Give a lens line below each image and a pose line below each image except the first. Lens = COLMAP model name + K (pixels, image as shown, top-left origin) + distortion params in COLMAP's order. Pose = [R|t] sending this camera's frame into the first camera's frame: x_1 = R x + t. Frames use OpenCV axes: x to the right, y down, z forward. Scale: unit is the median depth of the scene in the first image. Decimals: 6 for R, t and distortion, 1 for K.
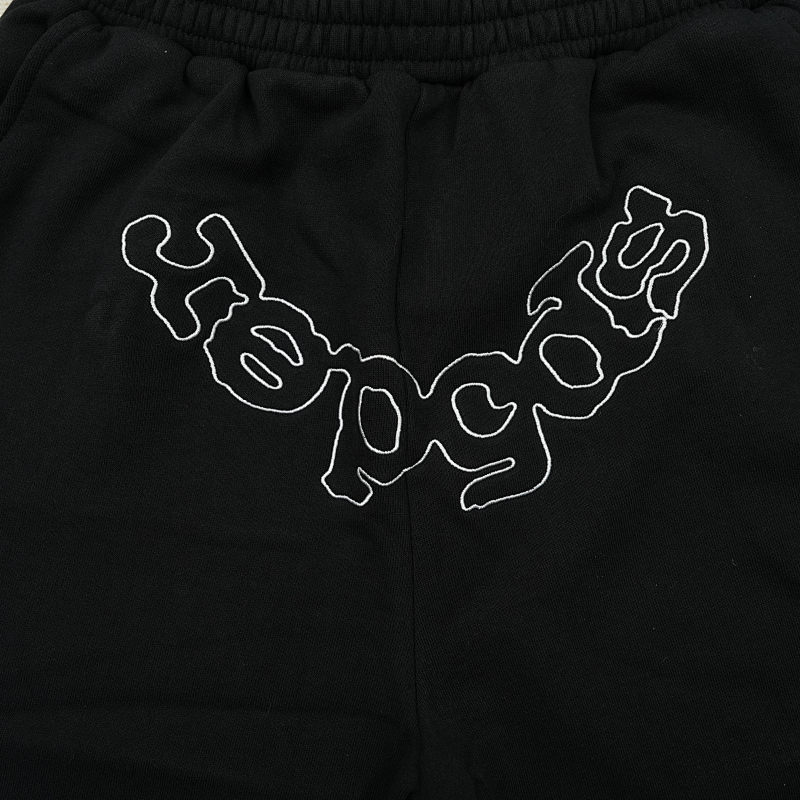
lens RADIAL K [[807.3, 0, 401.1], [0, 807.3, 400.6], [0, 0, 1]] dist [-0.012234, 0.000000]
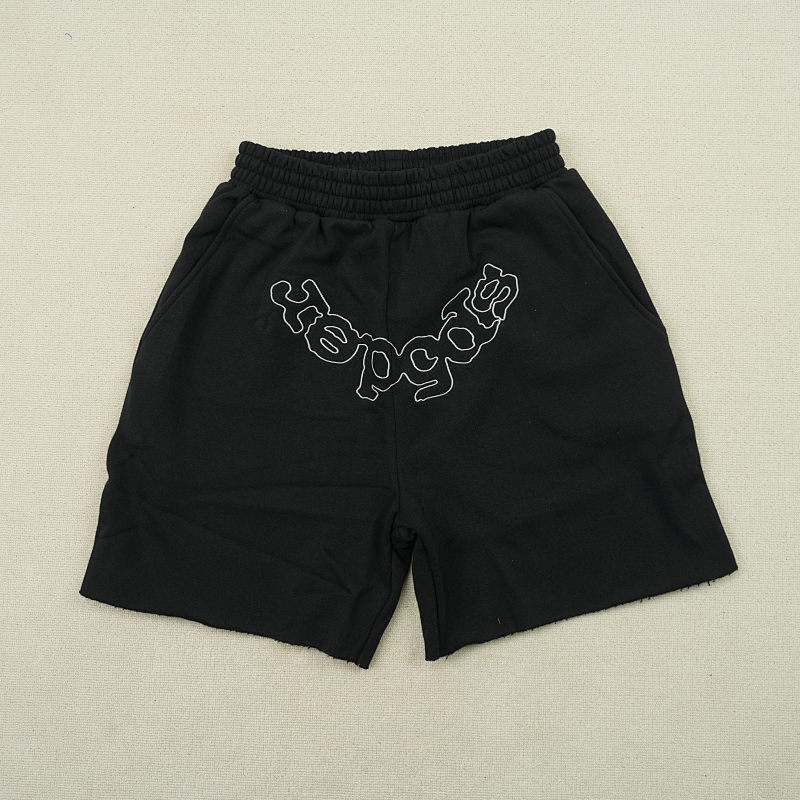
lens RADIAL K [[807.3, 0, 403.6], [0, 807.3, 397.5], [0, 0, 1]] dist [-0.012234, 0.000000]
pose [[0.999731, -0.019975, 0.011781, 0.011487], [0.019787, 0.999678, 0.015913, 0.082210], [-0.012095, -0.015676, 0.999804, -1.370950]]
